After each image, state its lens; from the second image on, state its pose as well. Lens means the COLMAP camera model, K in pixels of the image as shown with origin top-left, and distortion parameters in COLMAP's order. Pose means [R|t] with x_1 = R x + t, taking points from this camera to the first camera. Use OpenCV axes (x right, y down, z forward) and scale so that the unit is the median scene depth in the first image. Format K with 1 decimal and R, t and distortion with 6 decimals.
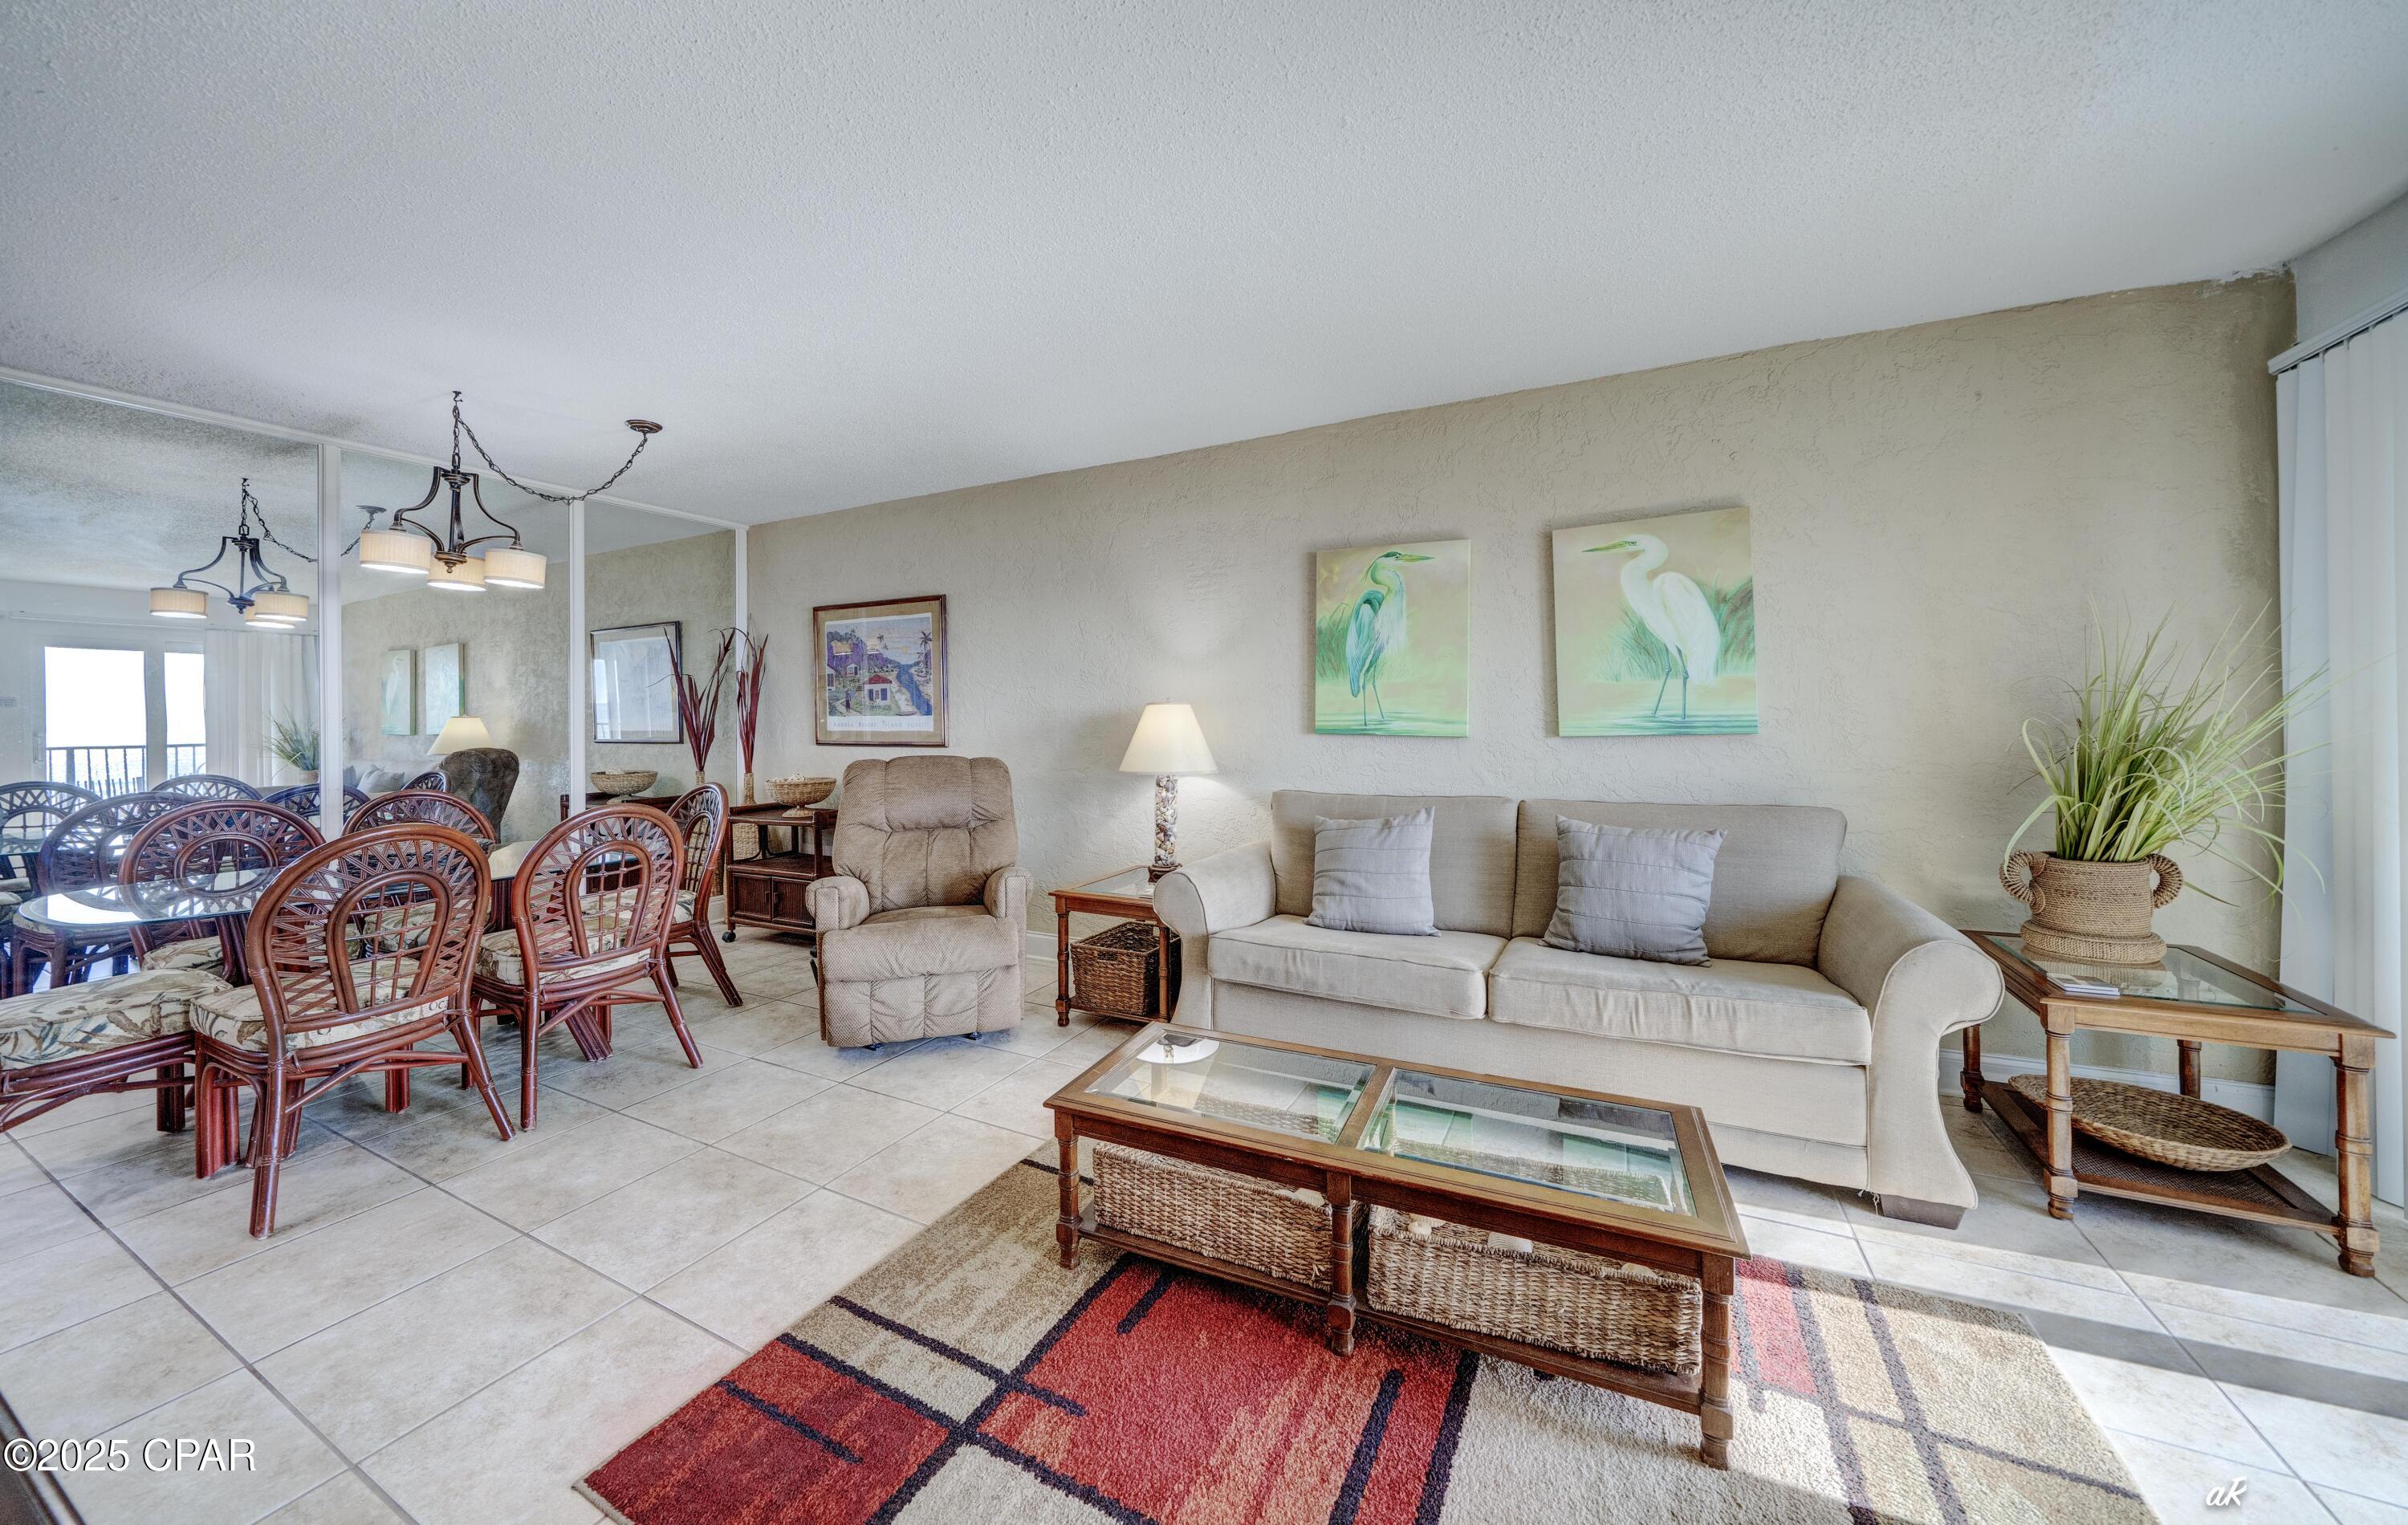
lens RADIAL K [[842.6, 0, 1204.2], [0, 842.6, 728.5], [0, 0, 1]] dist [-0.010224, -0.000187]
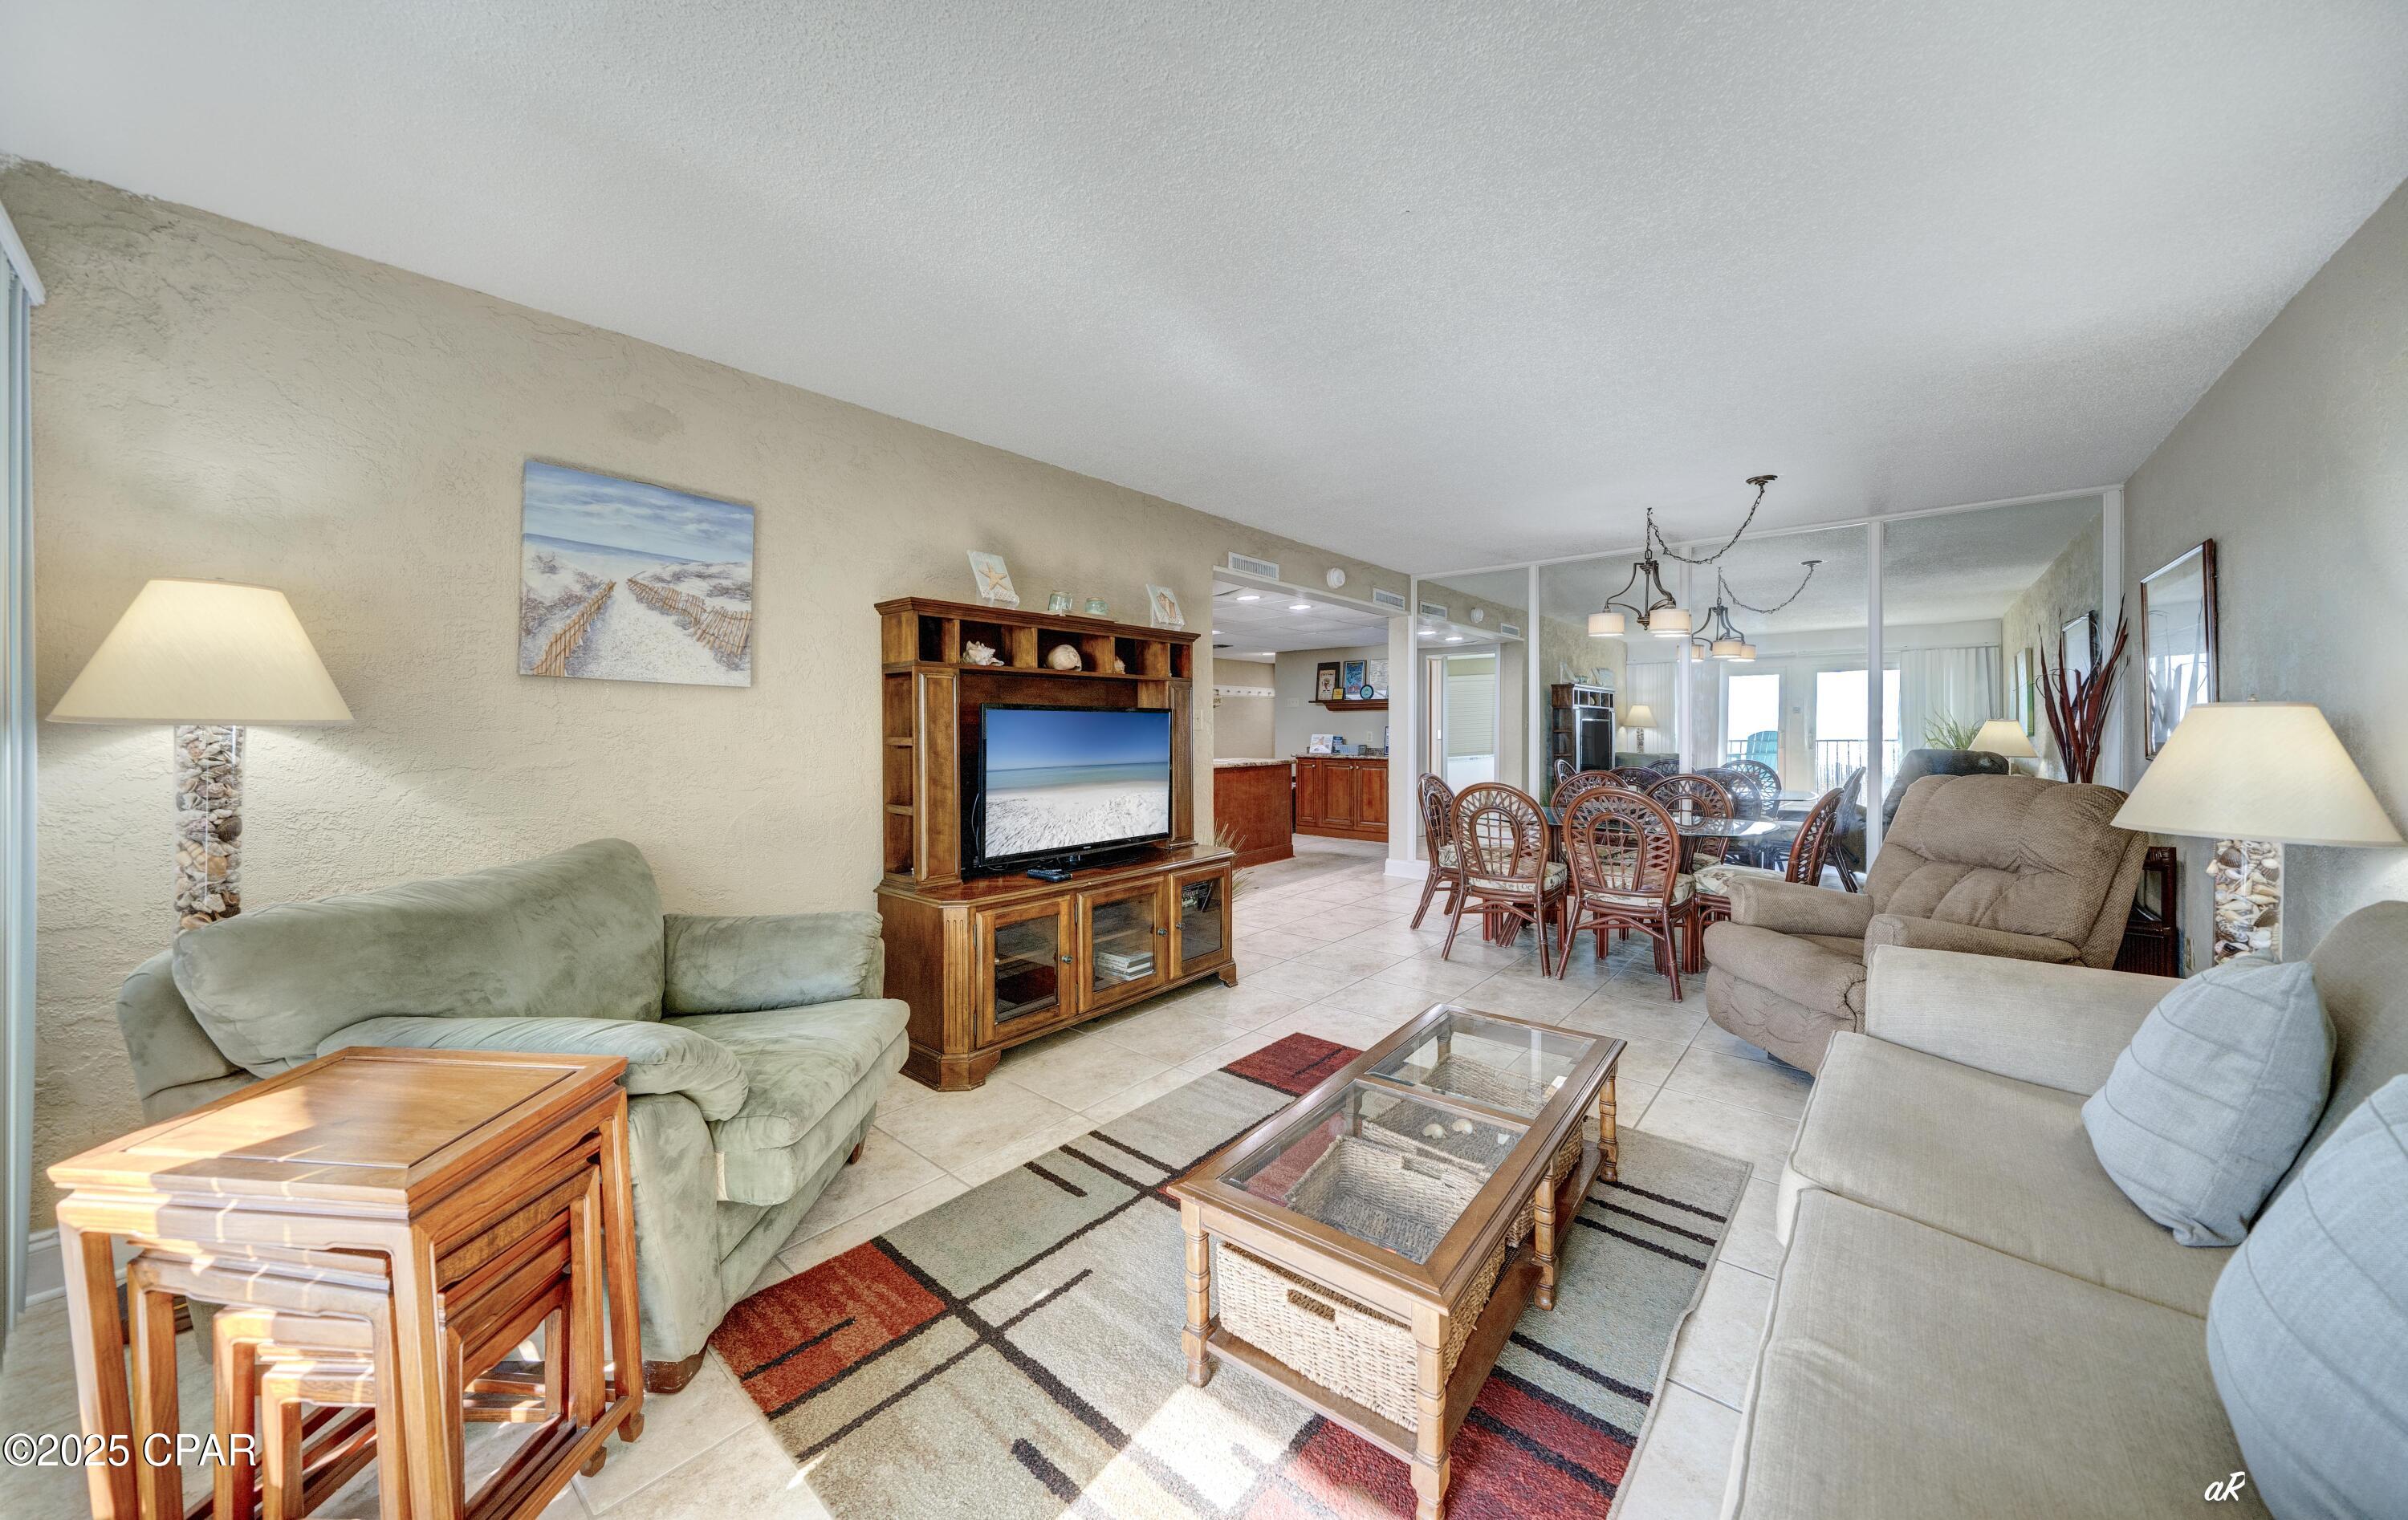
lens RADIAL K [[842.5, 0, 1213.0], [0, 842.5, 730.7], [0, 0, 1]] dist [-0.010224, -0.000187]
pose [[-0.202731, 0.013055, -0.979147, 0.781215], [-0.006592, 0.999870, 0.014696, -0.017351], [0.979212, 0.009434, -0.202619, 0.555105]]
